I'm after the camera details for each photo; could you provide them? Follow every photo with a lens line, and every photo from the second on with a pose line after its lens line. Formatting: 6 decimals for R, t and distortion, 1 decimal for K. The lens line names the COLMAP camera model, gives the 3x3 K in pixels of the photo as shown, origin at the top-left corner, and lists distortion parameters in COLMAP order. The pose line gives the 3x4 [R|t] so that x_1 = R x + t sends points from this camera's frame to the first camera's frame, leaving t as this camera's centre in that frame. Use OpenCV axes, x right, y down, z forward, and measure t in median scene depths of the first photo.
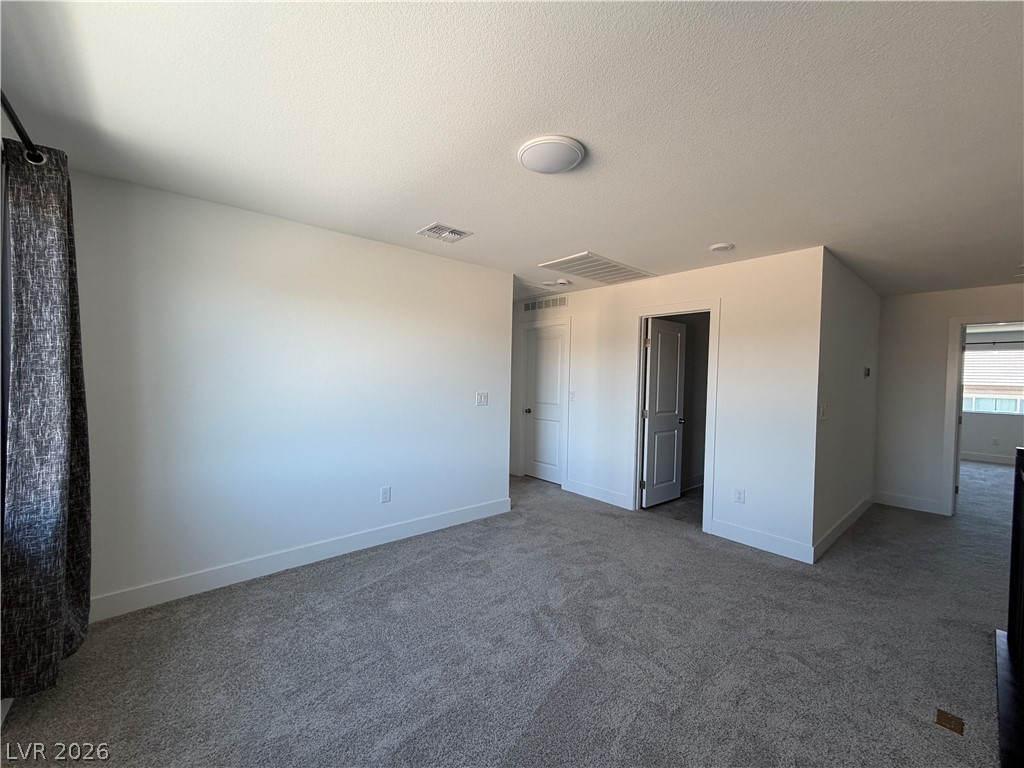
lens RADIAL K [[409.4, 0, 508.8], [0, 409.4, 385.7], [0, 0, 1]] dist [-0.000570, 0.000125]
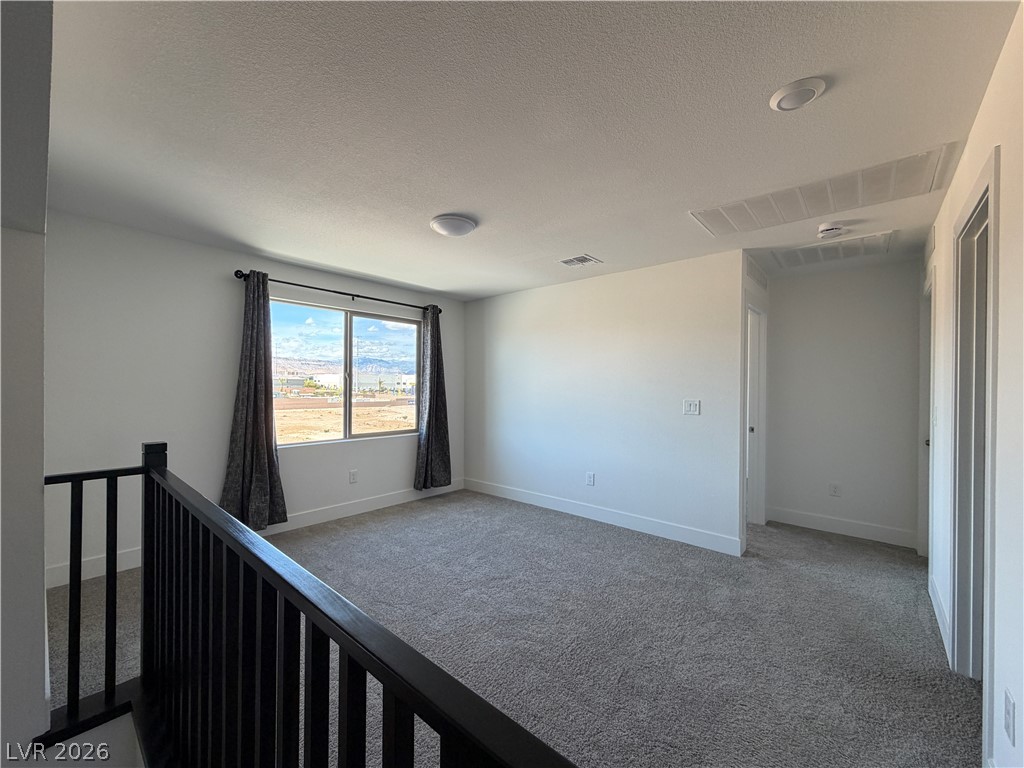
lens RADIAL K [[409.4, 0, 508.8], [0, 409.4, 385.7], [0, 0, 1]] dist [-0.000570, 0.000125]
pose [[0.135248, -0.020072, -0.990608, 0.926101], [-0.029570, 0.999268, -0.024285, 0.022873], [0.990370, 0.032577, 0.134555, 0.599042]]
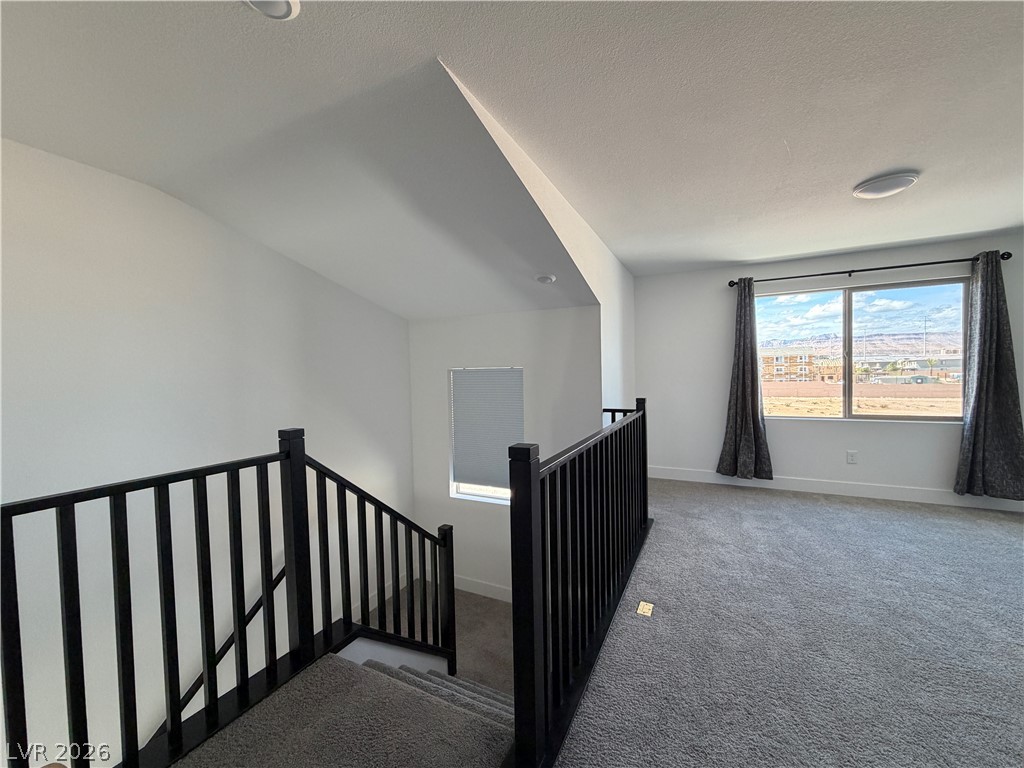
lens RADIAL K [[409.4, 0, 508.8], [0, 409.4, 385.7], [0, 0, 1]] dist [-0.000570, 0.000125]
pose [[-0.923849, 0.008037, -0.382672, 1.033280], [-0.008451, 0.999108, 0.041386, 0.028006], [0.382664, 0.041468, -0.922957, 1.038240]]
